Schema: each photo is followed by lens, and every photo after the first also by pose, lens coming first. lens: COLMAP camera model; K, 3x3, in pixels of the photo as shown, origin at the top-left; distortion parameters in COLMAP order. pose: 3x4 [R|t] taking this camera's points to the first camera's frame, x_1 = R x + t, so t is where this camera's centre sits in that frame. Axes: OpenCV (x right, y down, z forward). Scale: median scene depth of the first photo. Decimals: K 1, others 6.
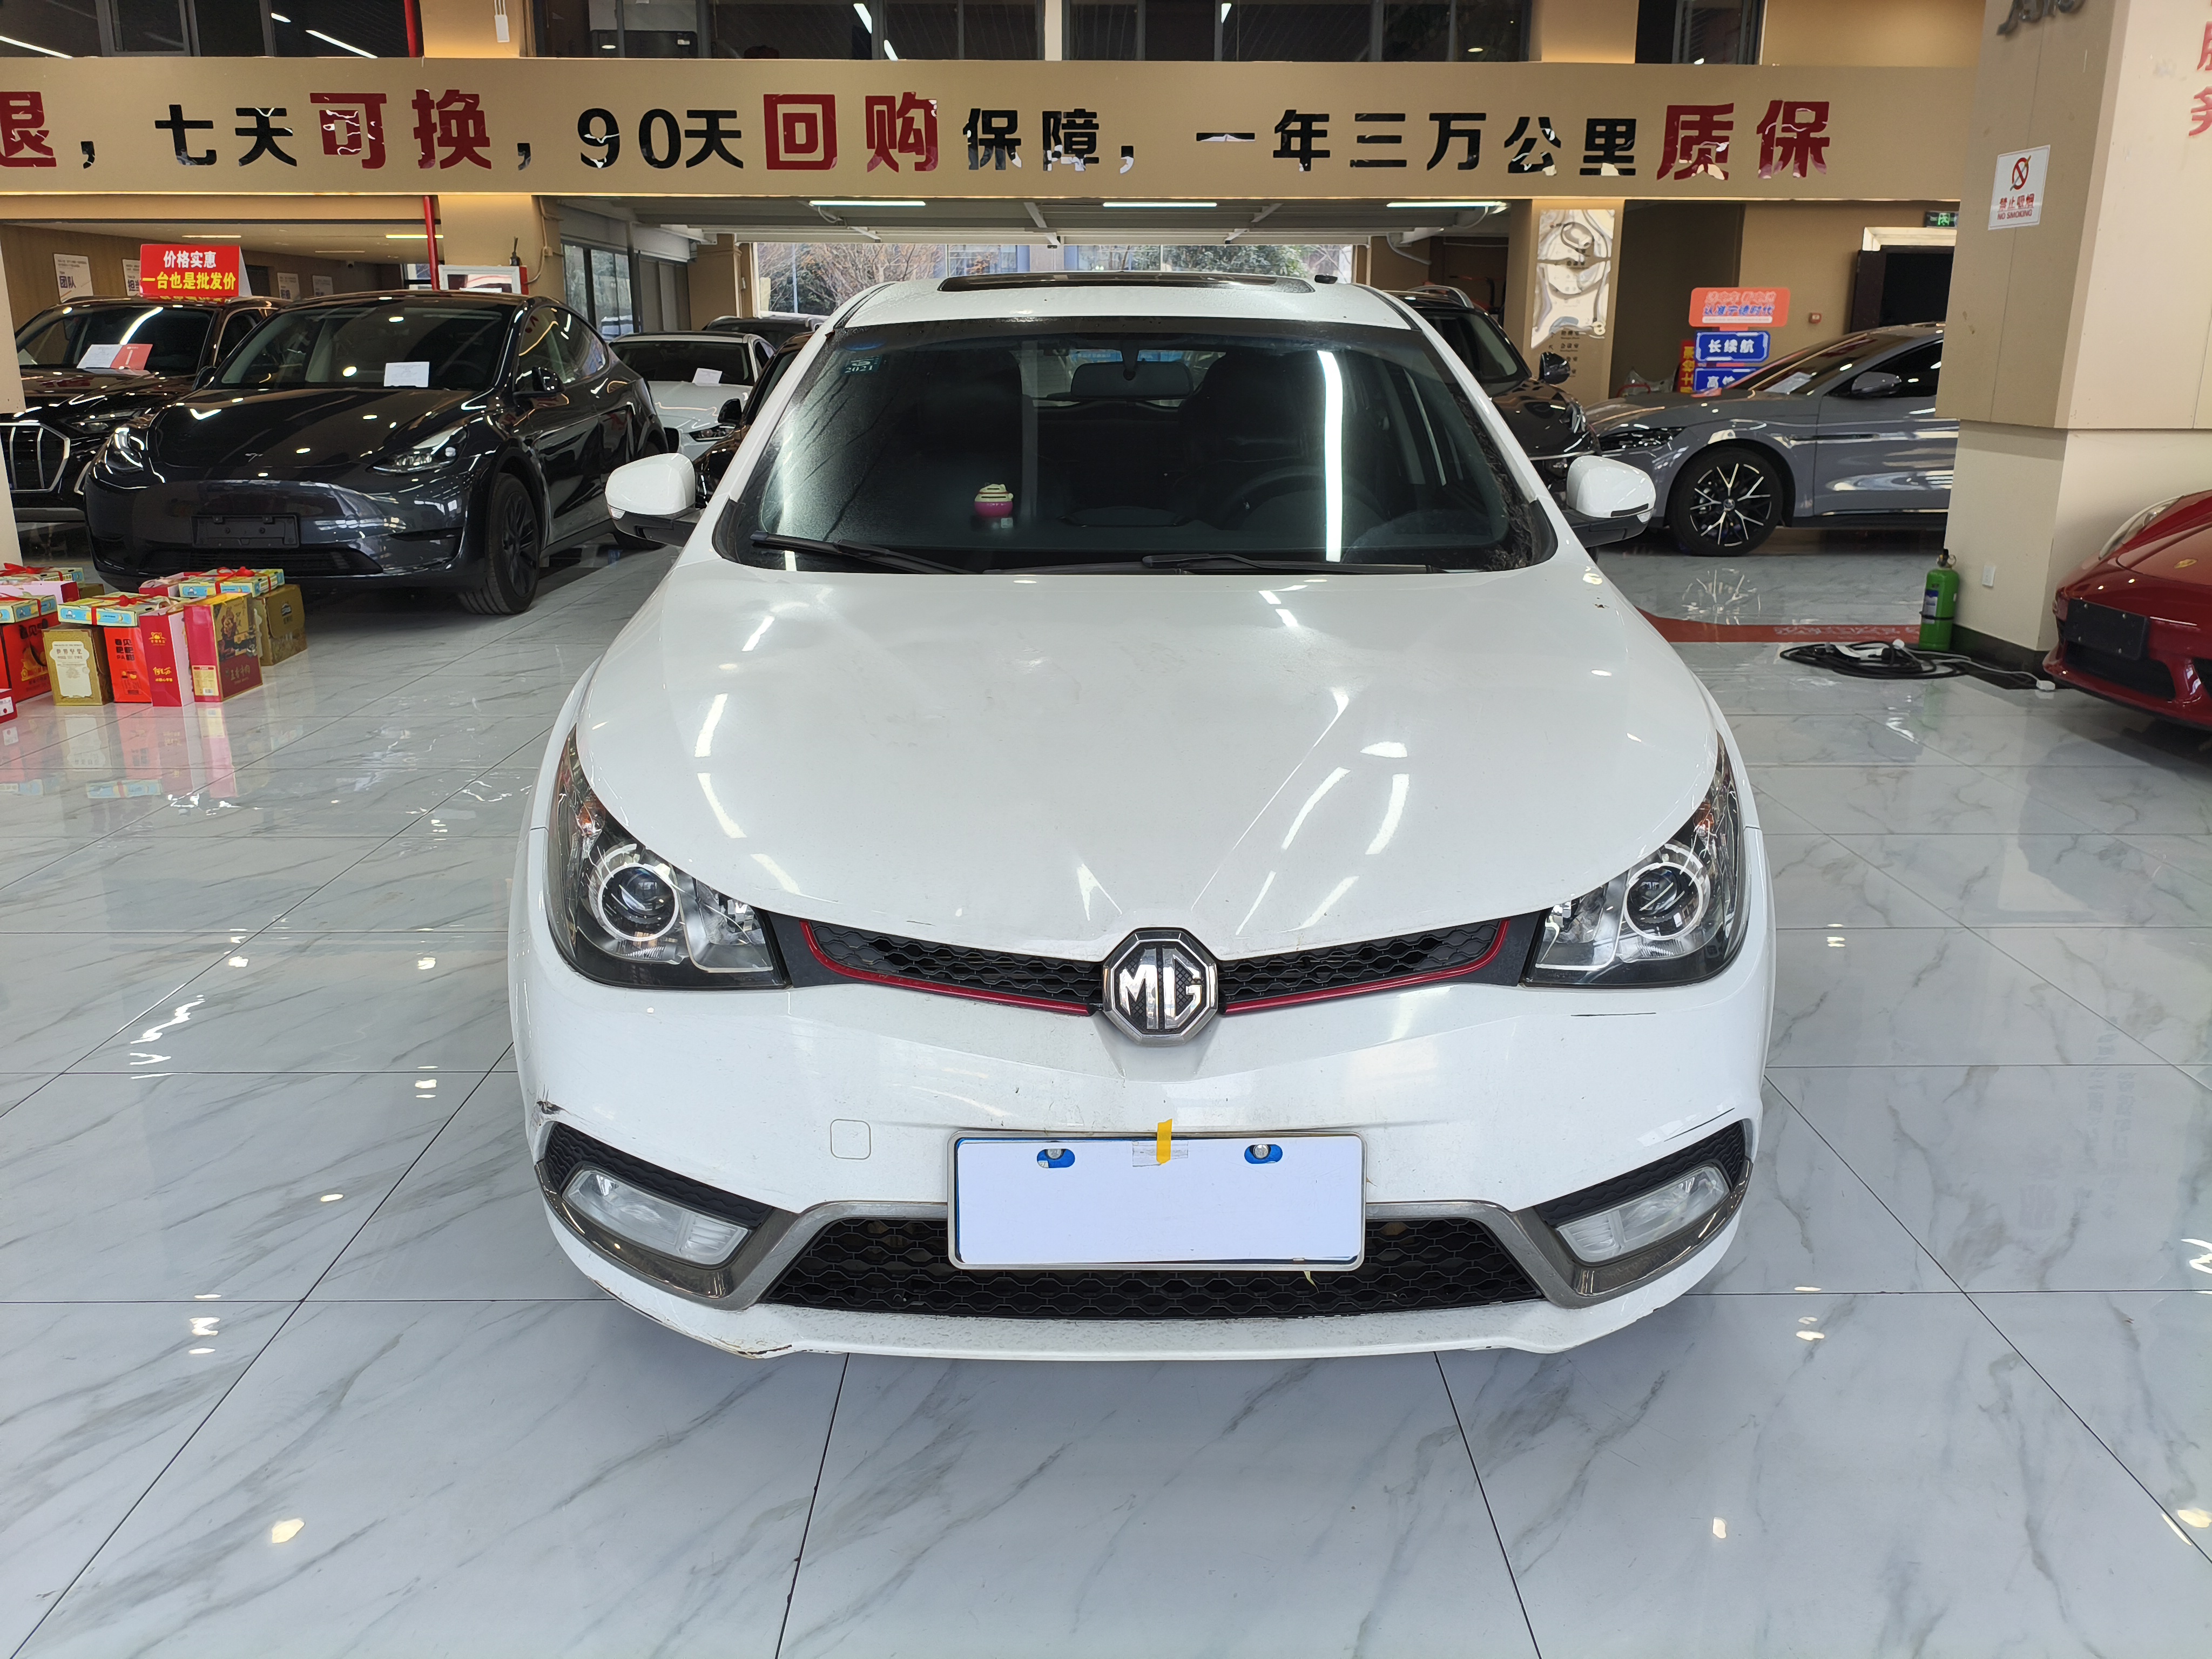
lens RADIAL K [[1710.4, 0, 1090.5], [0, 1710.4, 818.5], [0, 0, 1]] dist [0.002630, -0.015448]
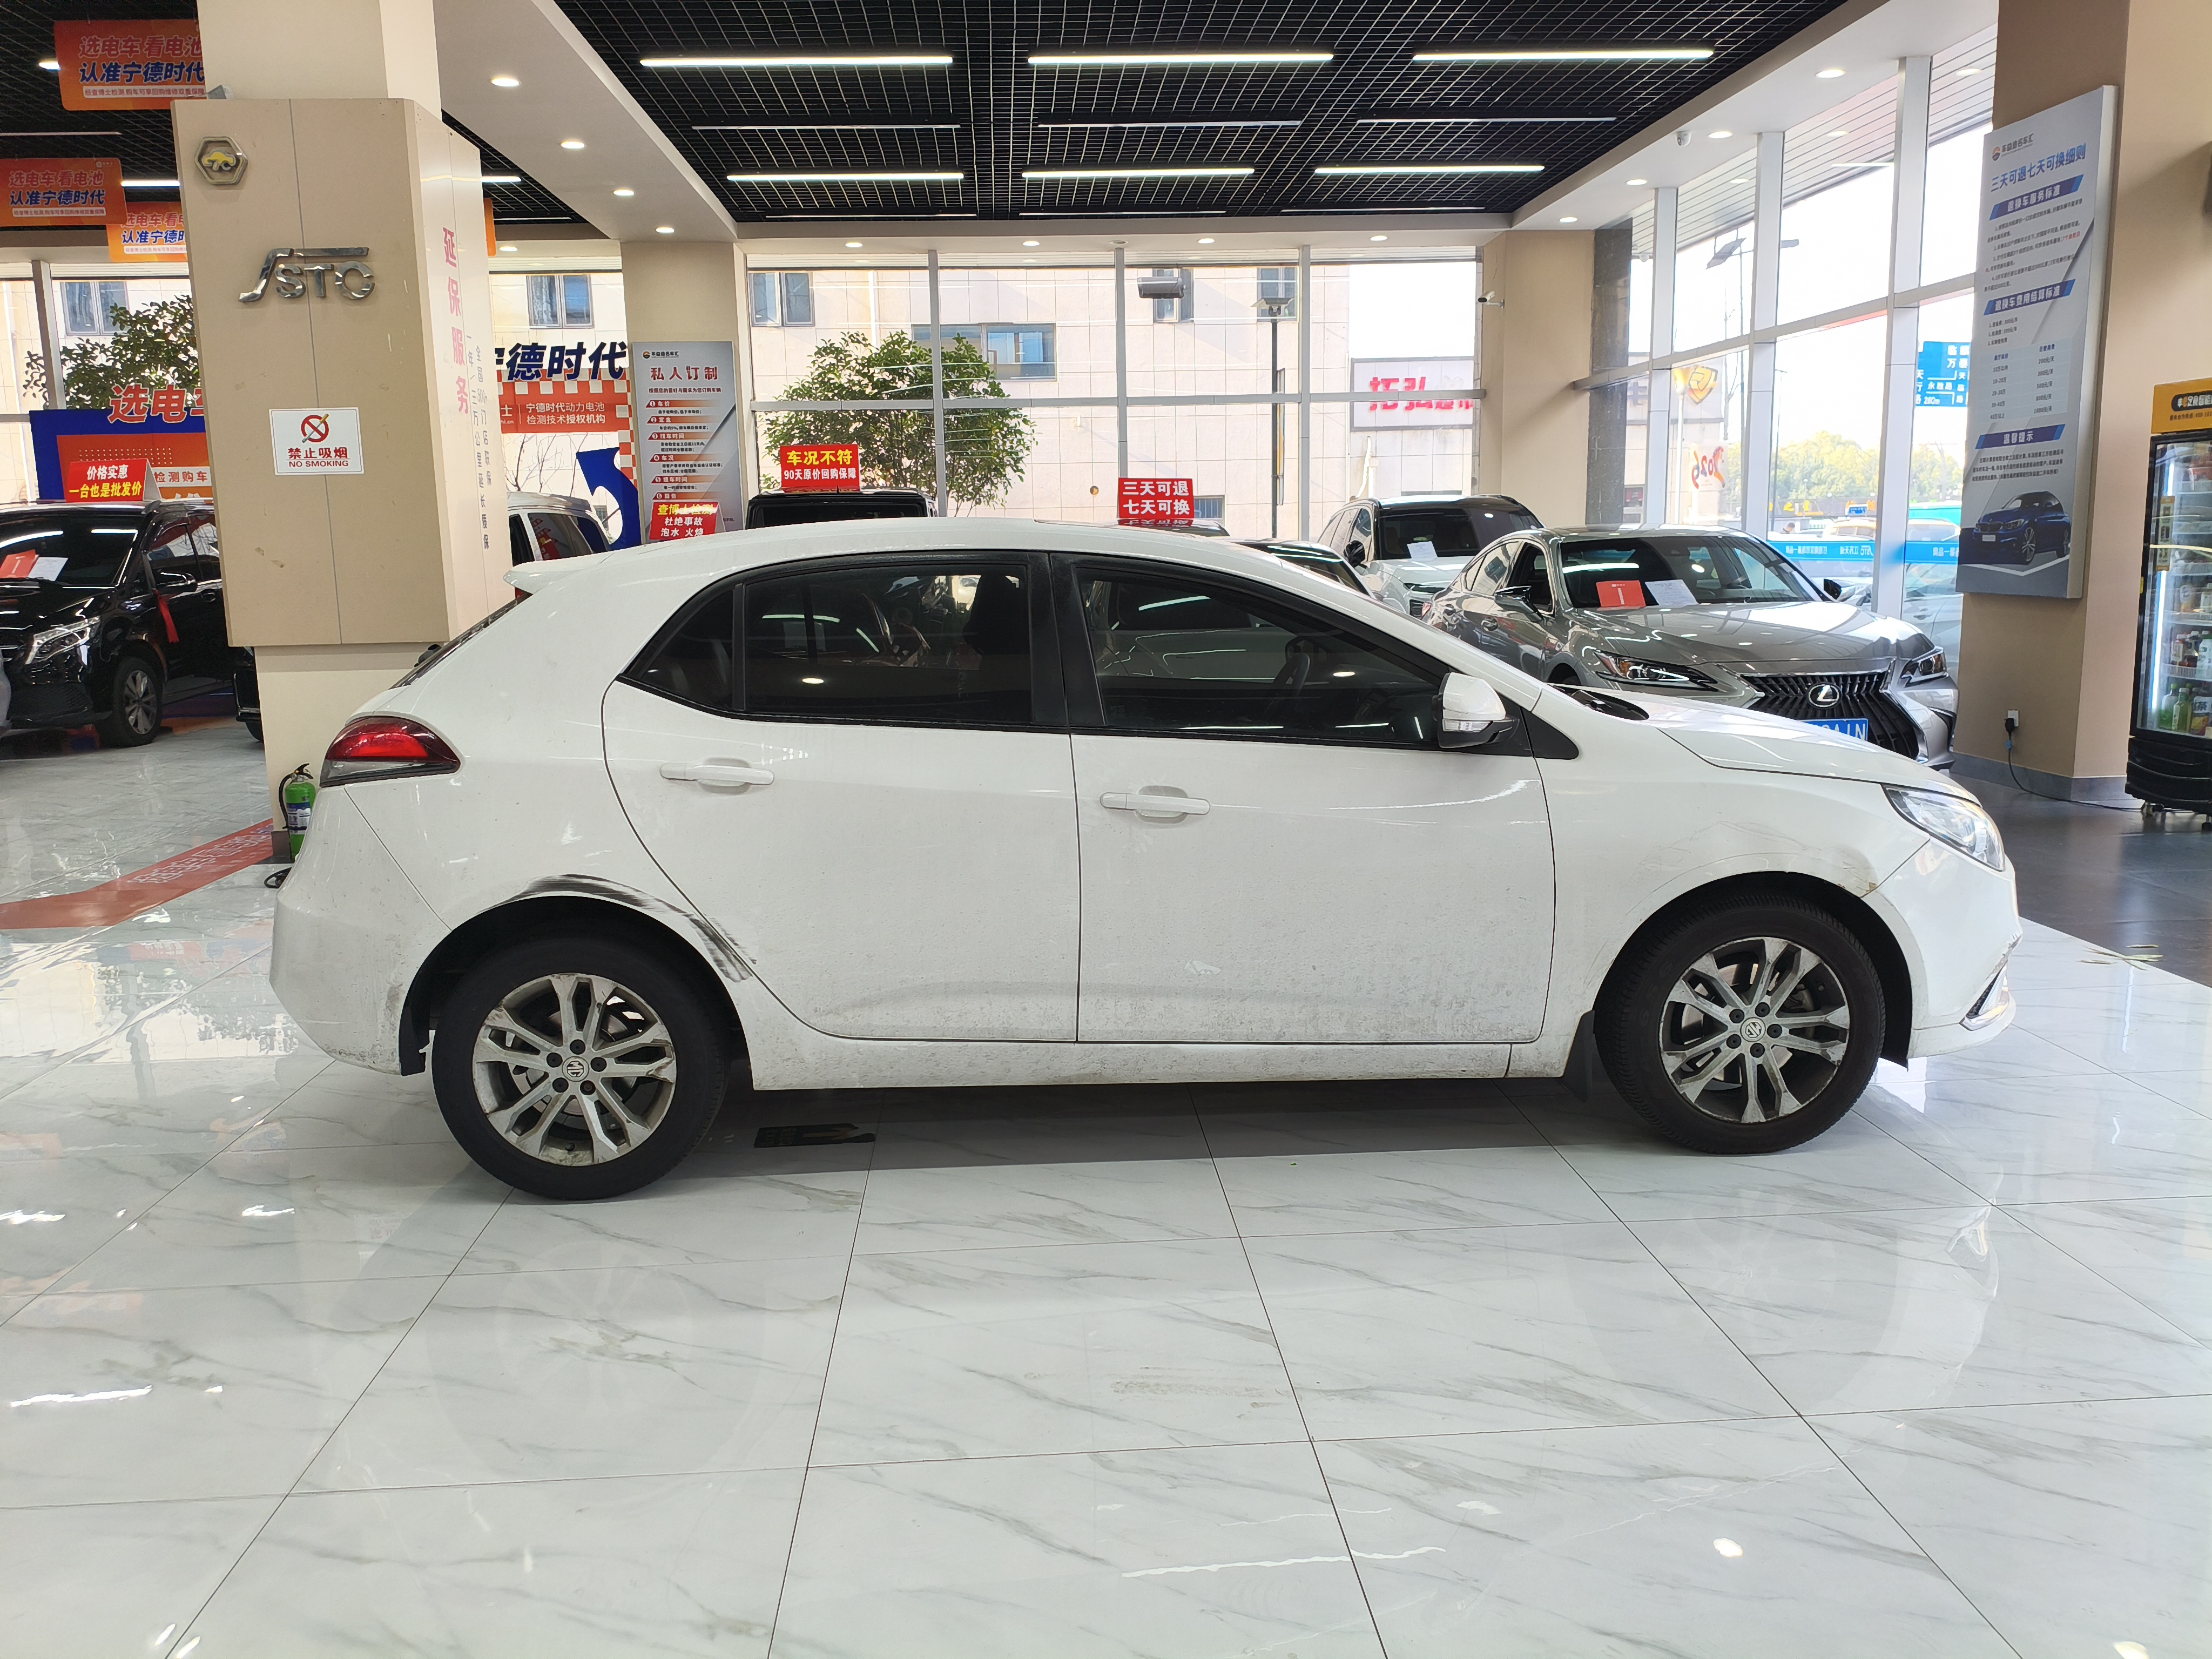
lens RADIAL K [[1710.4, 0, 1128.7], [0, 1710.4, 830.3], [0, 0, 1]] dist [0.002630, -0.015448]
pose [[-0.059592, -0.165337, 0.984435, -0.296023], [0.284149, 0.942579, 0.175508, -0.080477], [-0.956926, 0.290186, -0.009190, 0.265710]]
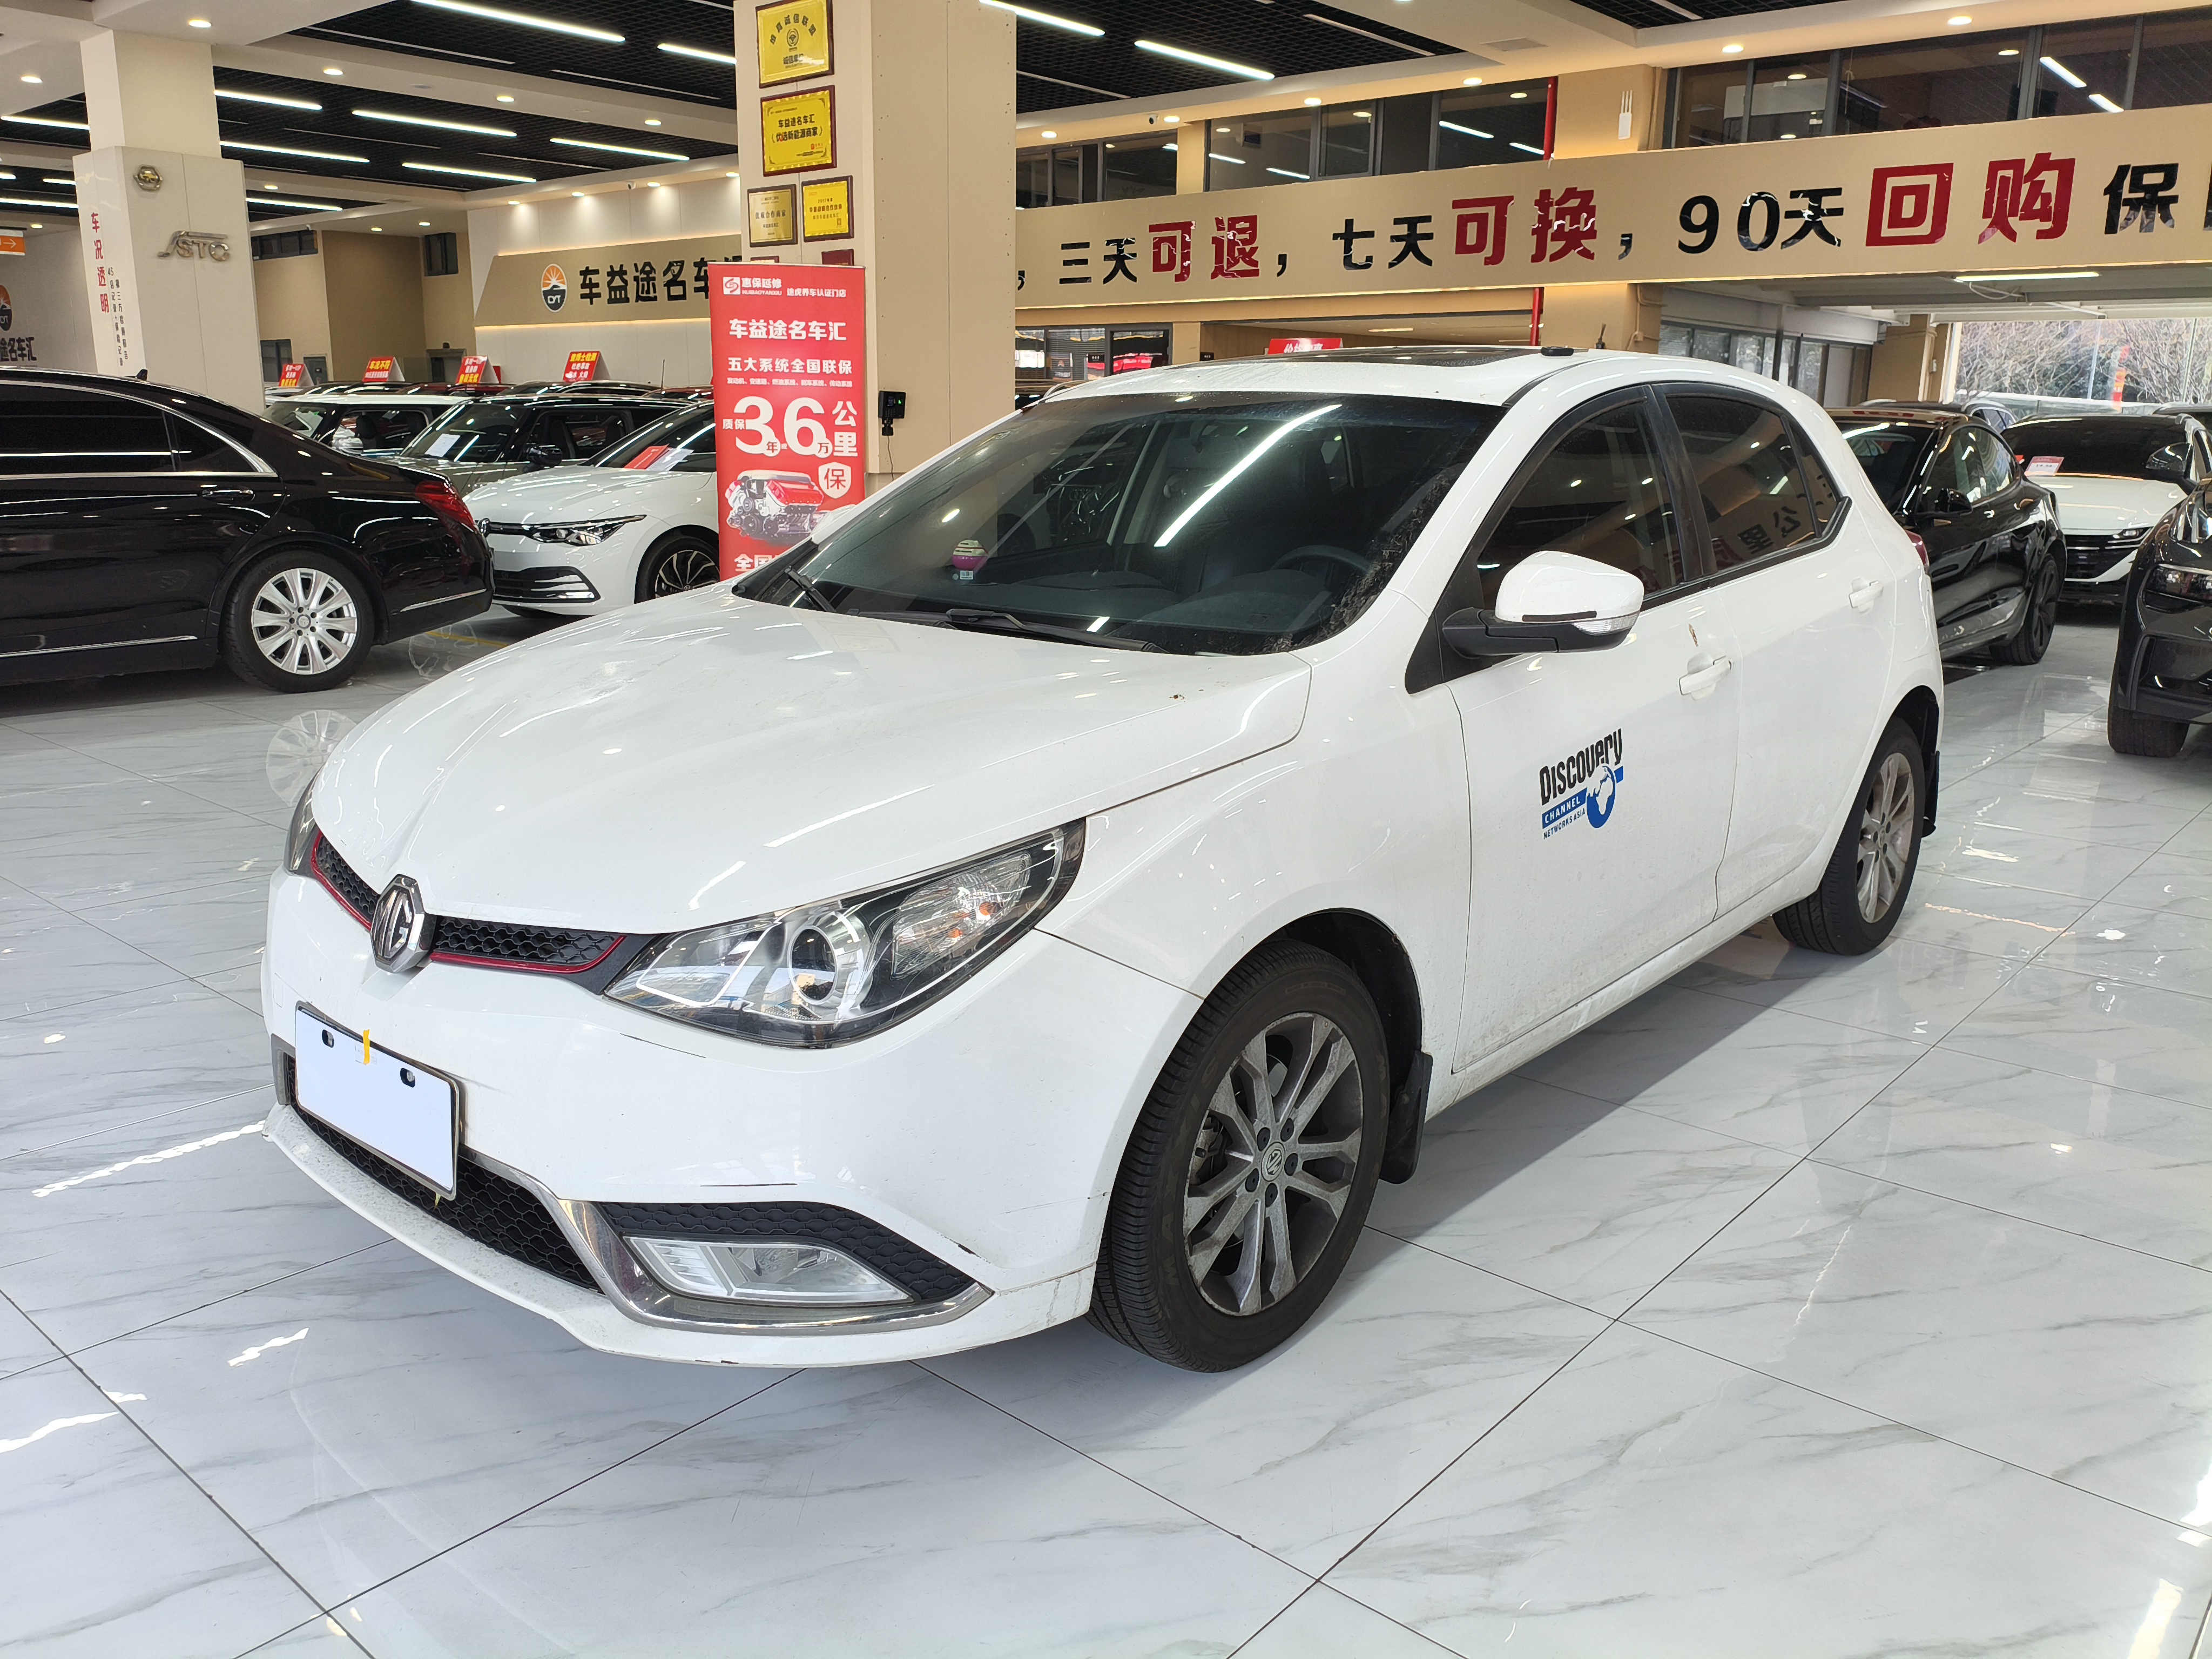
lens RADIAL K [[1710.4, 0, 1087.7], [0, 1710.4, 796.0], [0, 0, 1]] dist [0.002630, -0.015448]
pose [[0.748156, 0.151367, -0.646027, 0.144603], [-0.188972, 0.981918, 0.011222, -0.012111], [0.636044, 0.113685, 0.763232, 0.043674]]
